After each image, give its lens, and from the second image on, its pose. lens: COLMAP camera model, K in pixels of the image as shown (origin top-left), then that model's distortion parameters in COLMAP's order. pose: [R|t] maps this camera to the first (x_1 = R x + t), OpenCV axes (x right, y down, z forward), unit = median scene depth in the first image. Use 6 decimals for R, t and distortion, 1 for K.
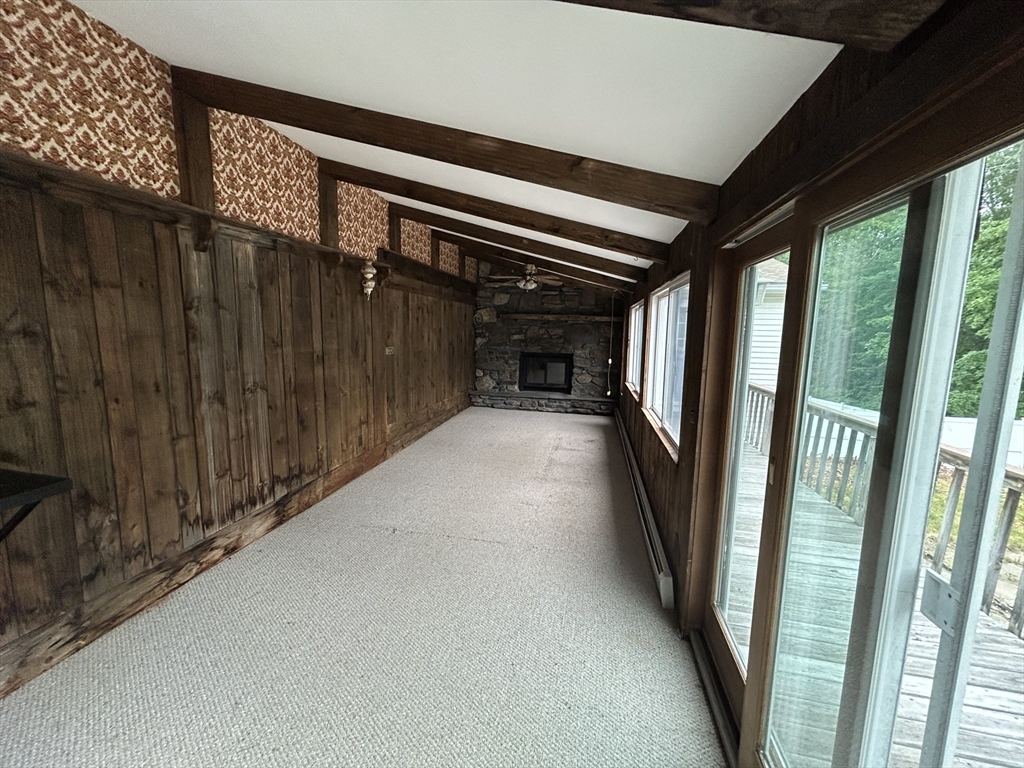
lens RADIAL K [[412.6, 0, 511.5], [0, 412.6, 384.5], [0, 0, 1]] dist [0.003447, -0.001120]
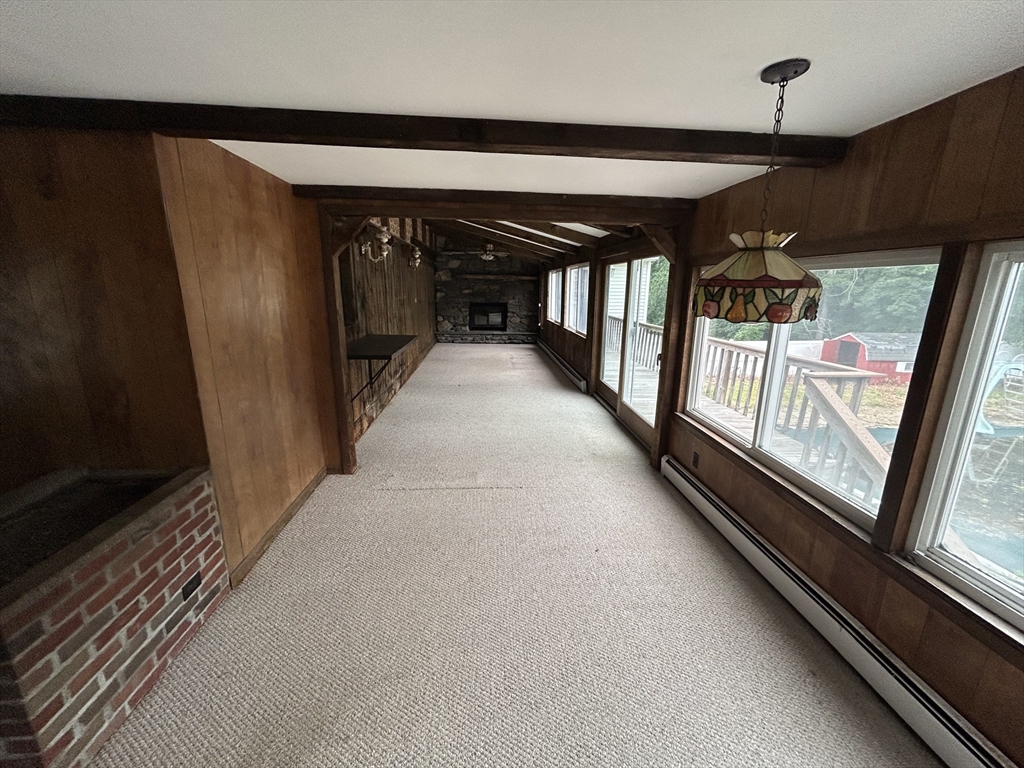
lens RADIAL K [[412.6, 0, 511.4], [0, 412.6, 384.1], [0, 0, 1]] dist [0.003447, -0.001120]
pose [[0.966009, -0.070385, 0.248742, -0.216085], [0.044369, 0.993085, 0.108694, 0.052190], [-0.254672, -0.093963, 0.962451, -0.420767]]
